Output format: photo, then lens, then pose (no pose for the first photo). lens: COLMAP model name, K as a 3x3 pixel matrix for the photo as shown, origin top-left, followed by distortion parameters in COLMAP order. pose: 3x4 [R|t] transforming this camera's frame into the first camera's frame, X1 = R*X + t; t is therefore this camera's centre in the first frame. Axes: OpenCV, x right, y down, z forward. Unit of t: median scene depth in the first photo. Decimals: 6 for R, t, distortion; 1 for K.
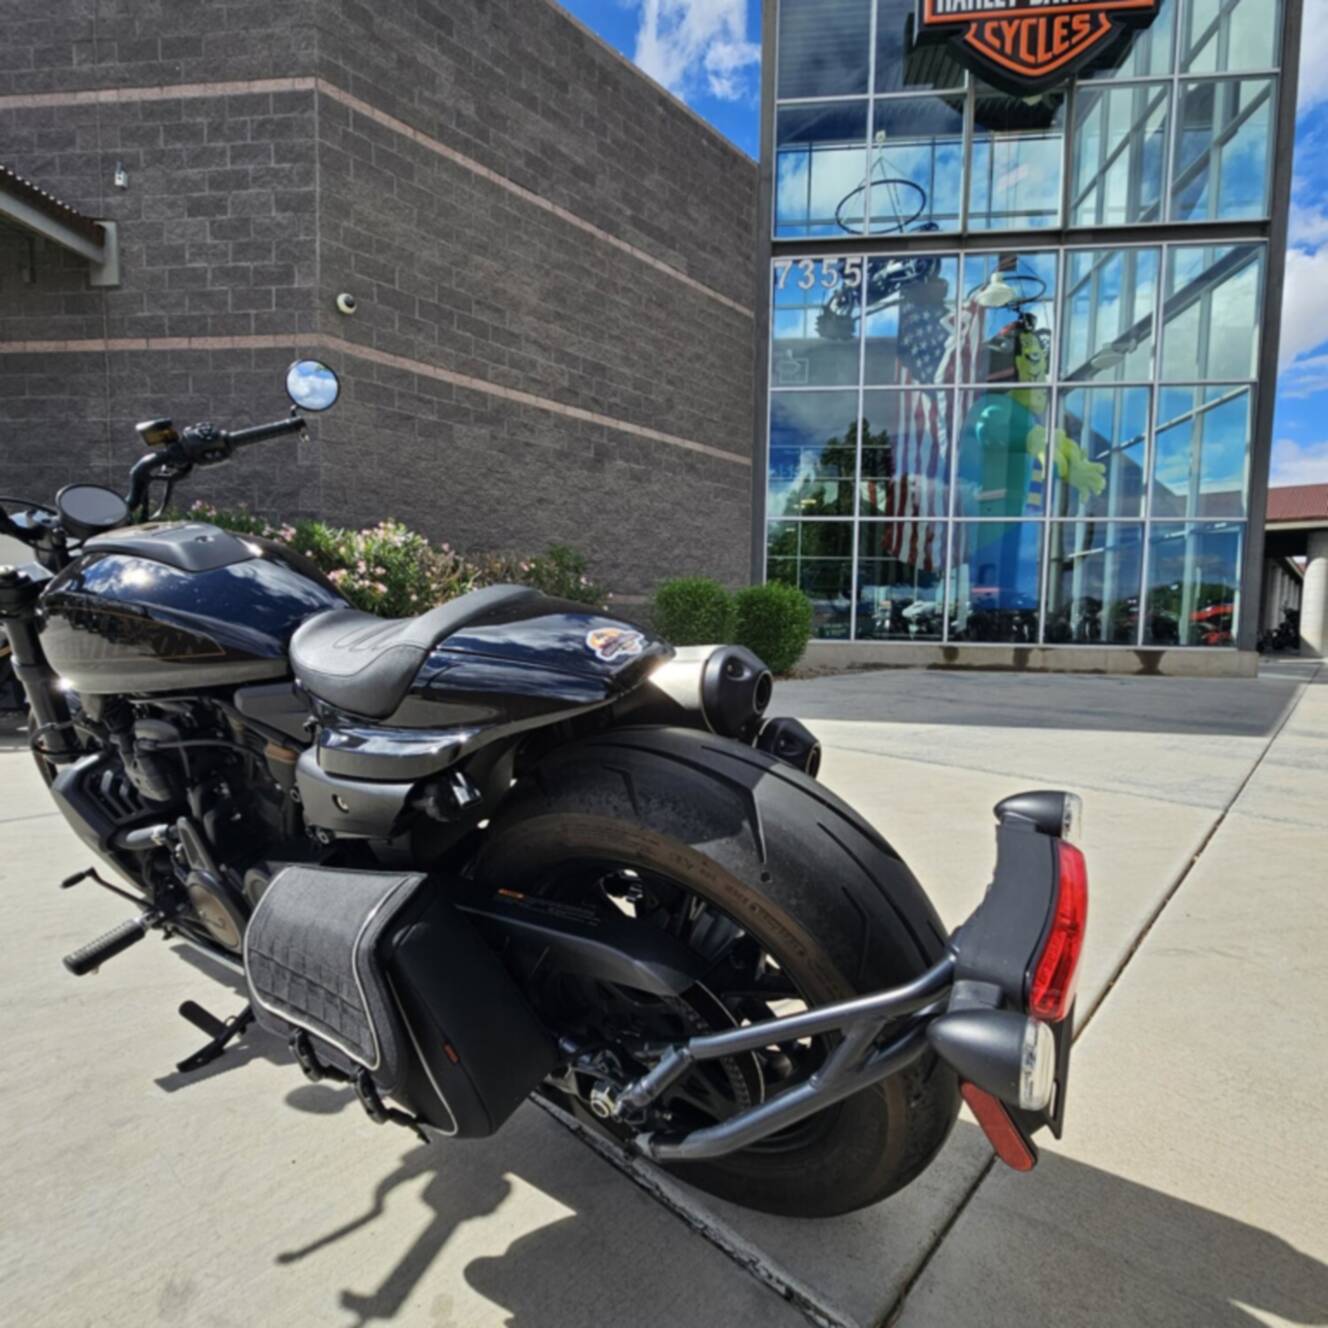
lens RADIAL K [[727.9, 0, 666.0], [0, 727.9, 668.0], [0, 0, 1]] dist [-0.000501, 0.001110]
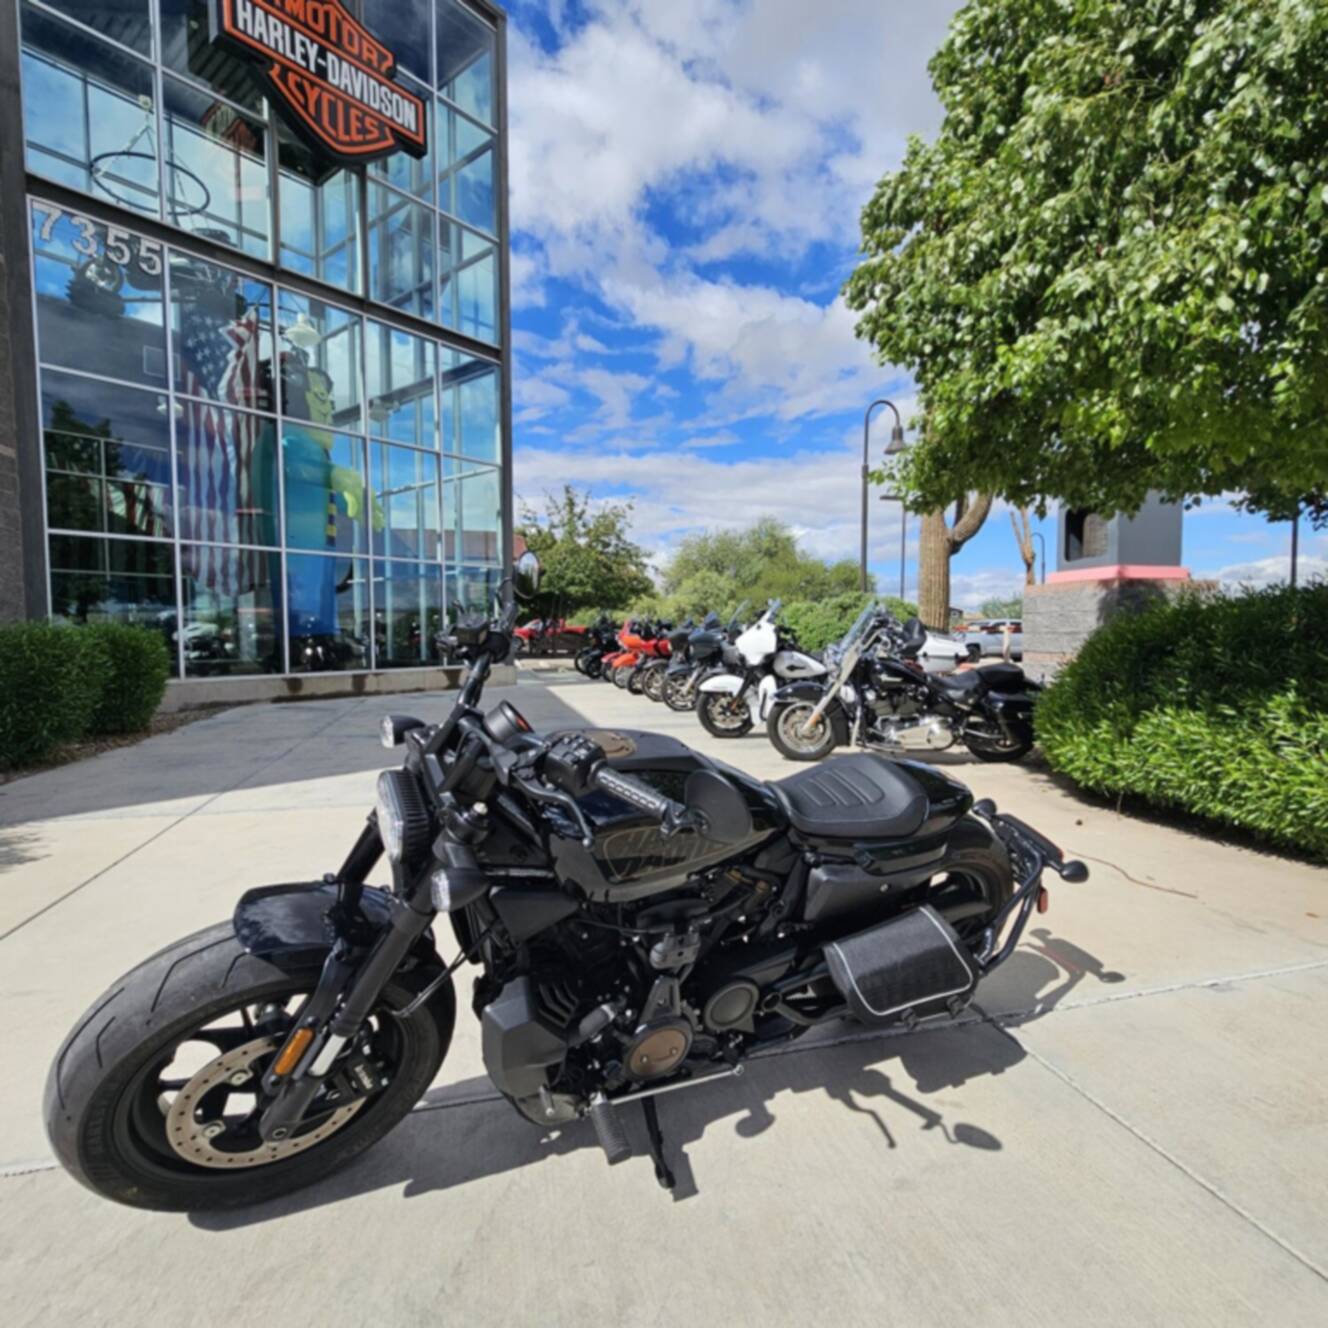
lens RADIAL K [[727.9, 0, 669.4], [0, 727.9, 666.5], [0, 0, 1]] dist [-0.000501, 0.001110]
pose [[0.526160, -0.062787, 0.848064, -0.229904], [0.070982, 0.997033, 0.029777, -0.048097], [-0.847418, 0.044530, 0.529056, 0.045752]]
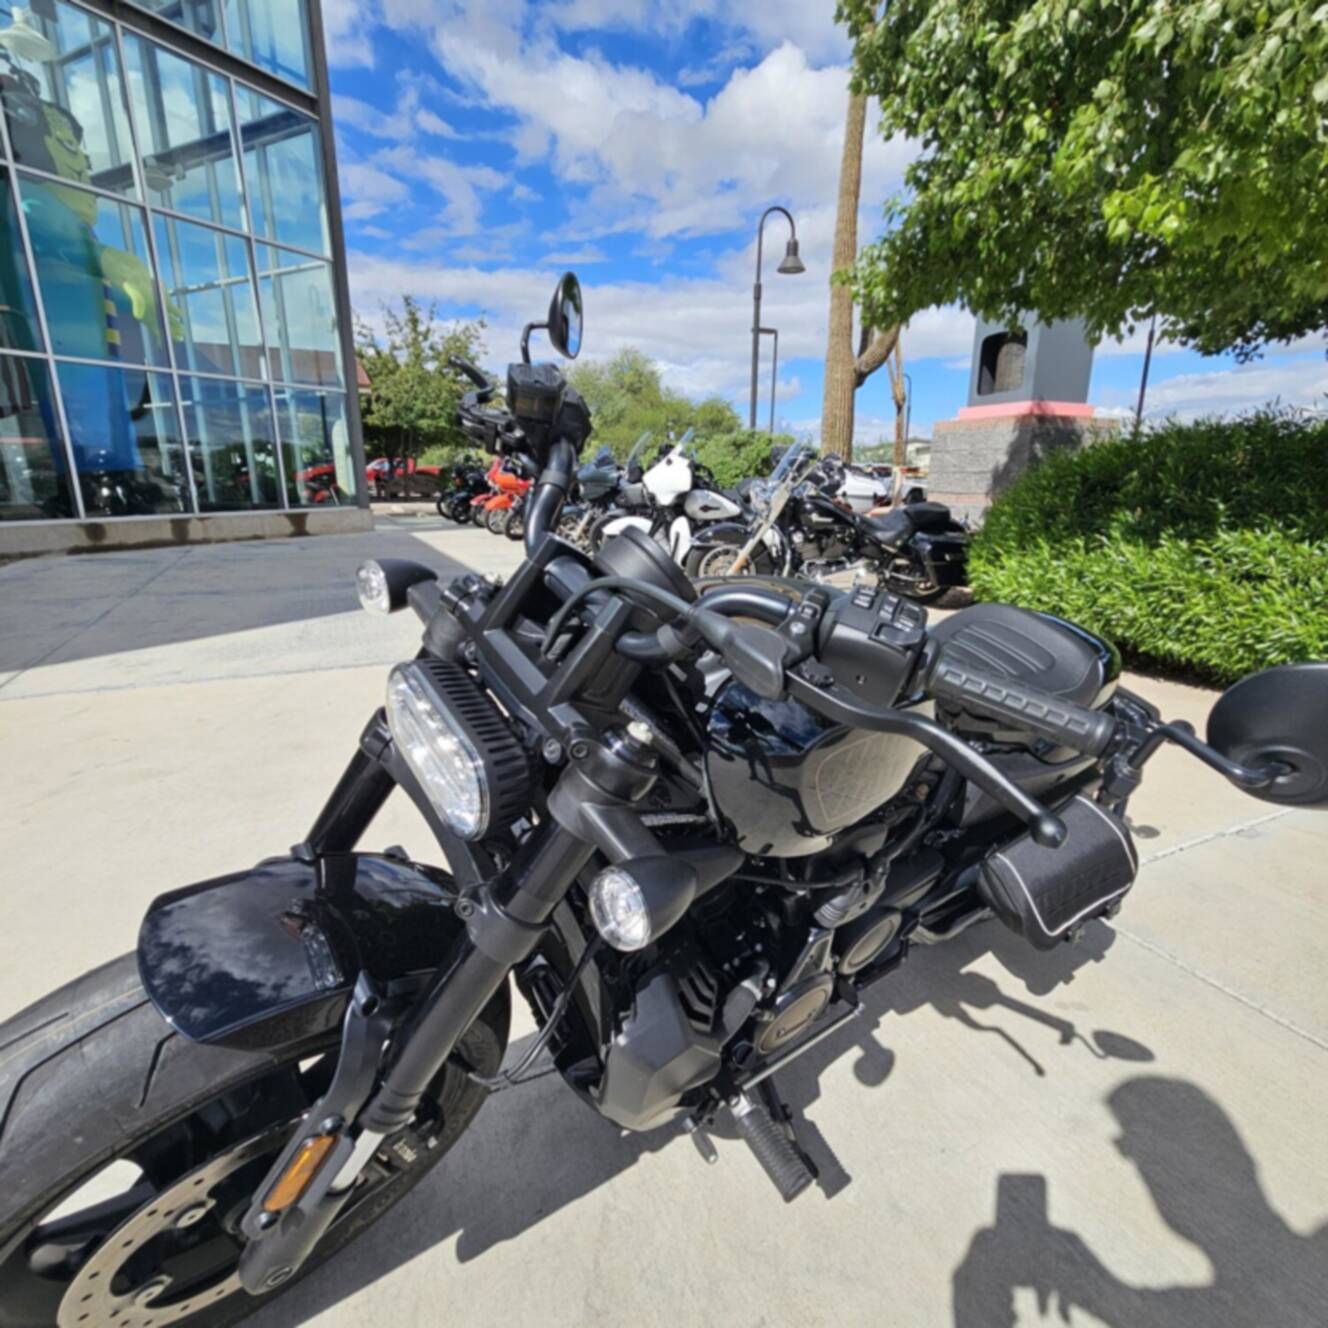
lens RADIAL K [[727.9, 0, 670.1], [0, 727.9, 667.9], [0, 0, 1]] dist [-0.000501, 0.001110]
pose [[0.354561, -0.256588, 0.899138, -0.195934], [0.065428, 0.966062, 0.249885, -0.043743], [-0.932741, -0.029771, 0.359316, 0.120699]]
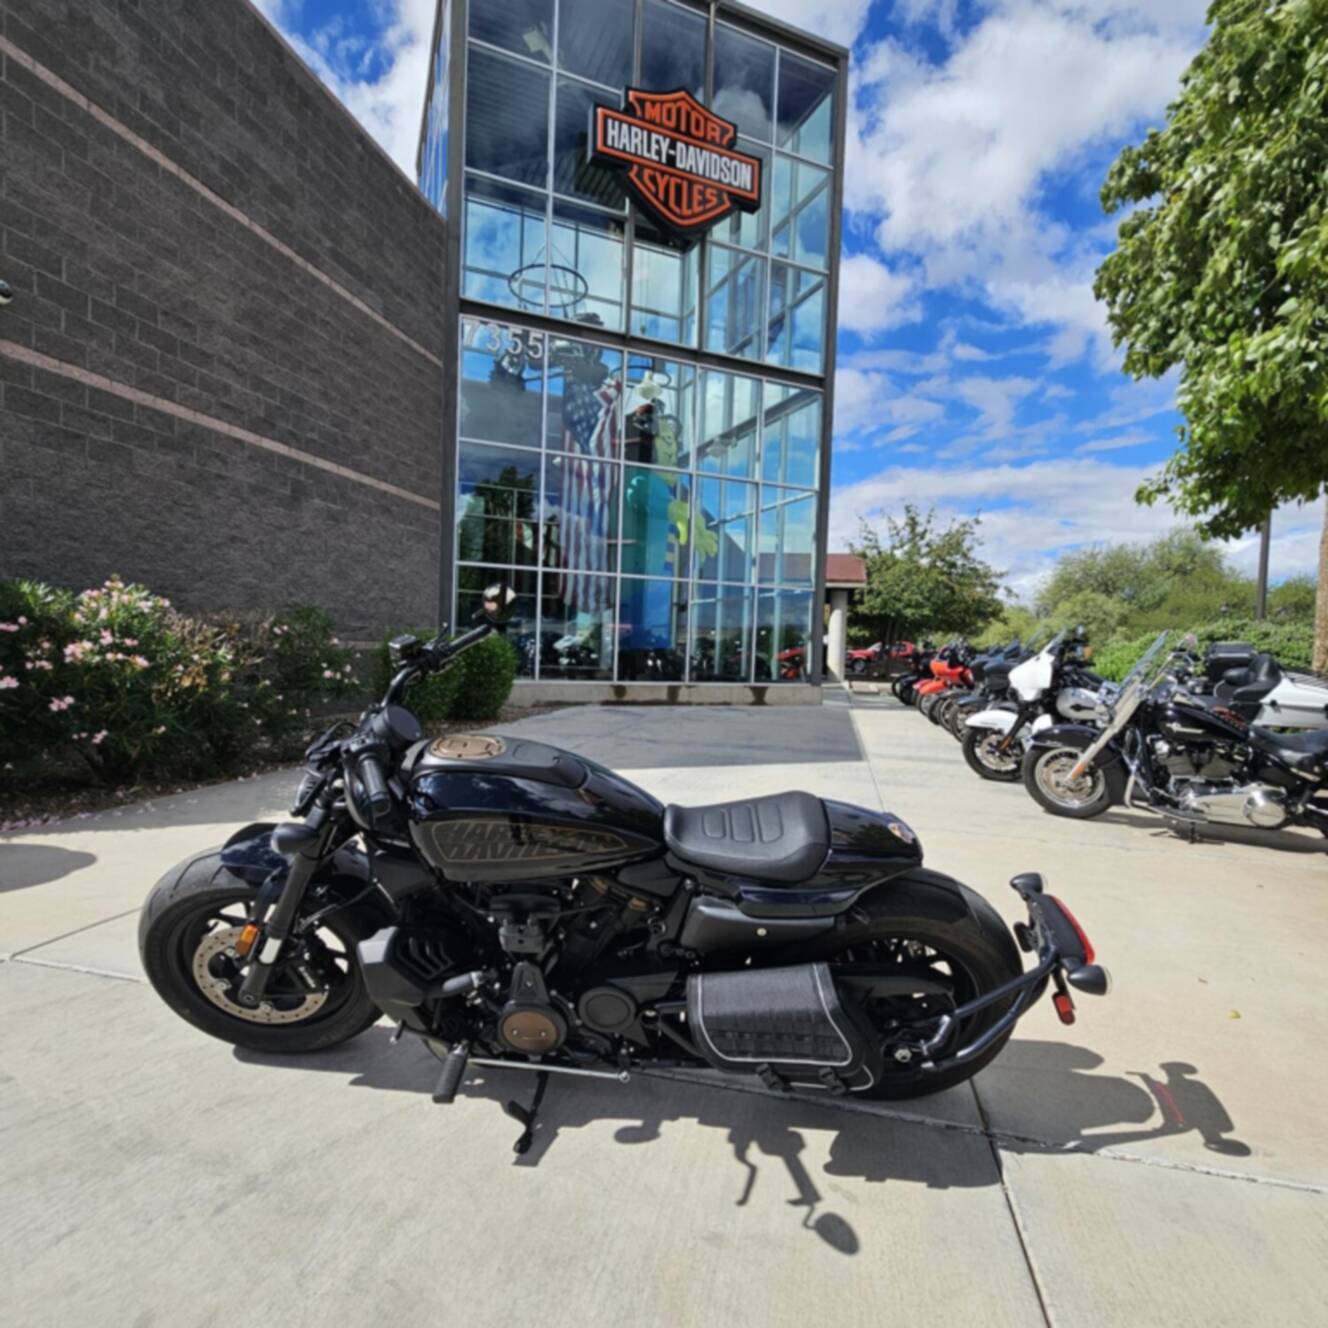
lens RADIAL K [[727.9, 0, 668.3], [0, 727.9, 667.3], [0, 0, 1]] dist [-0.000501, 0.001110]
pose [[0.863695, -0.003255, 0.504004, -0.155000], [0.014920, 0.999706, -0.019113, -0.043574], [-0.503793, 0.024028, 0.863490, -0.044095]]
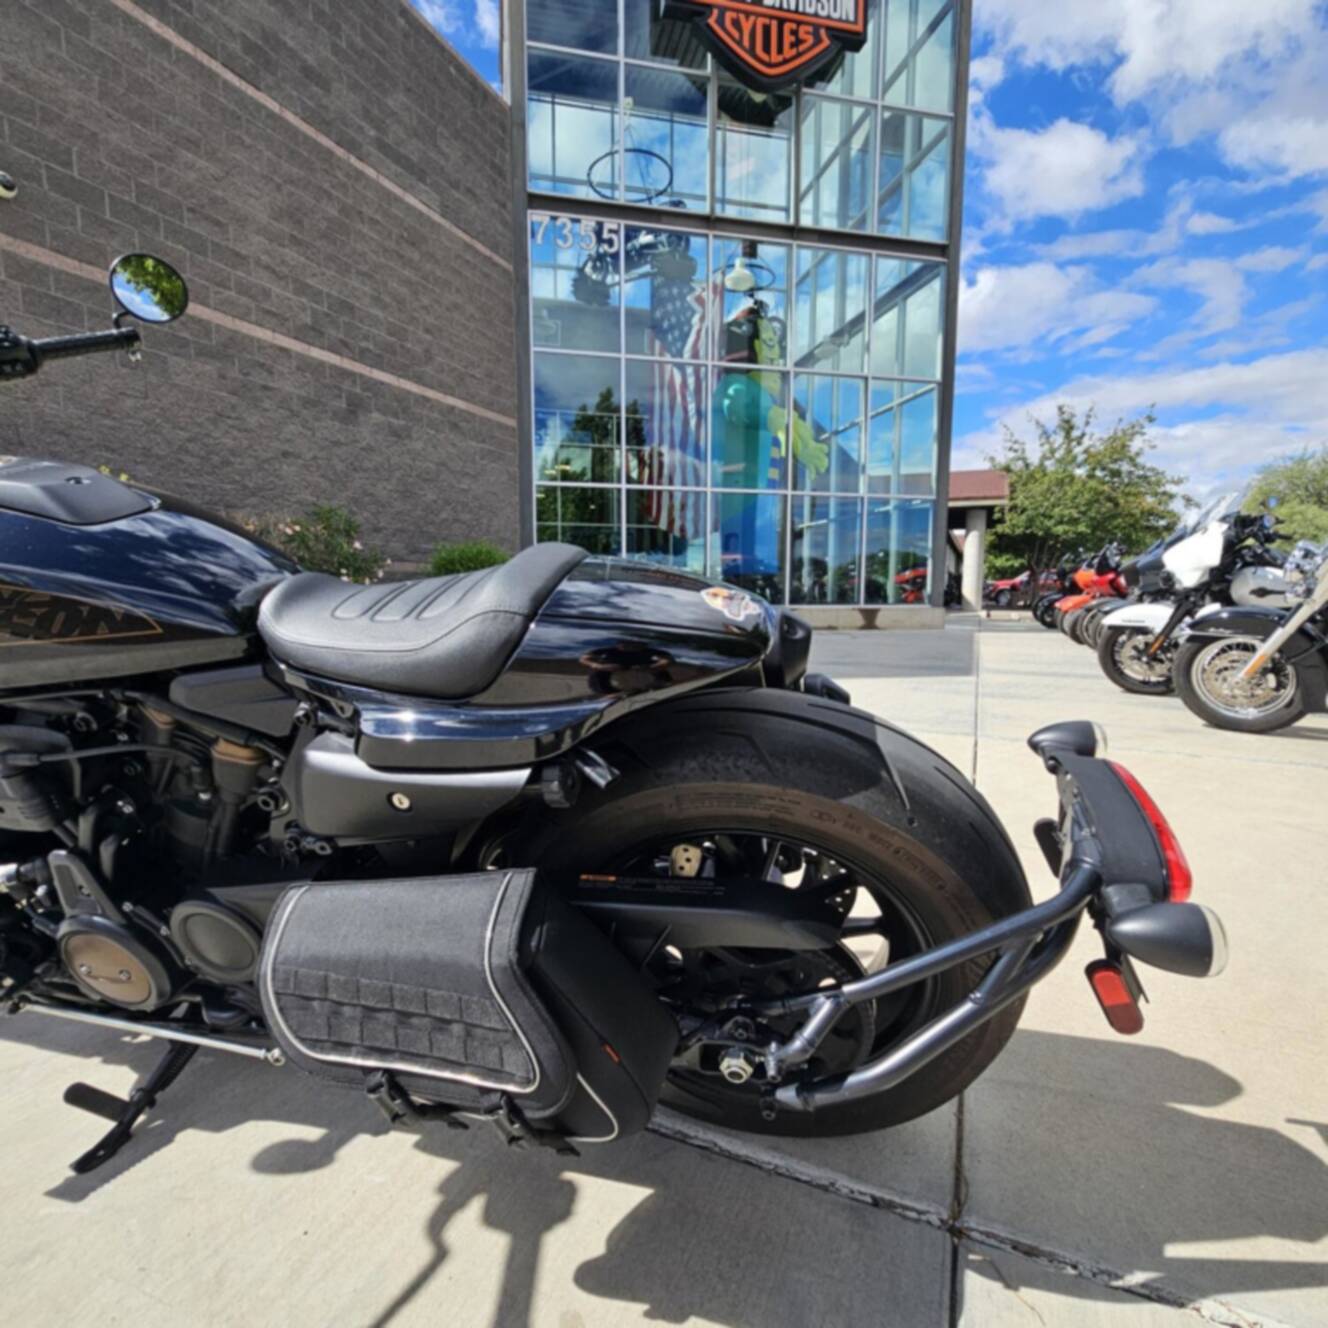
lens RADIAL K [[727.9, 0, 667.2], [0, 727.9, 668.0], [0, 0, 1]] dist [-0.000501, 0.001110]
pose [[0.941301, -0.051141, 0.333671, -0.043231], [0.036264, 0.998057, 0.050669, -0.000051], [-0.335614, -0.035595, 0.941327, 0.010746]]
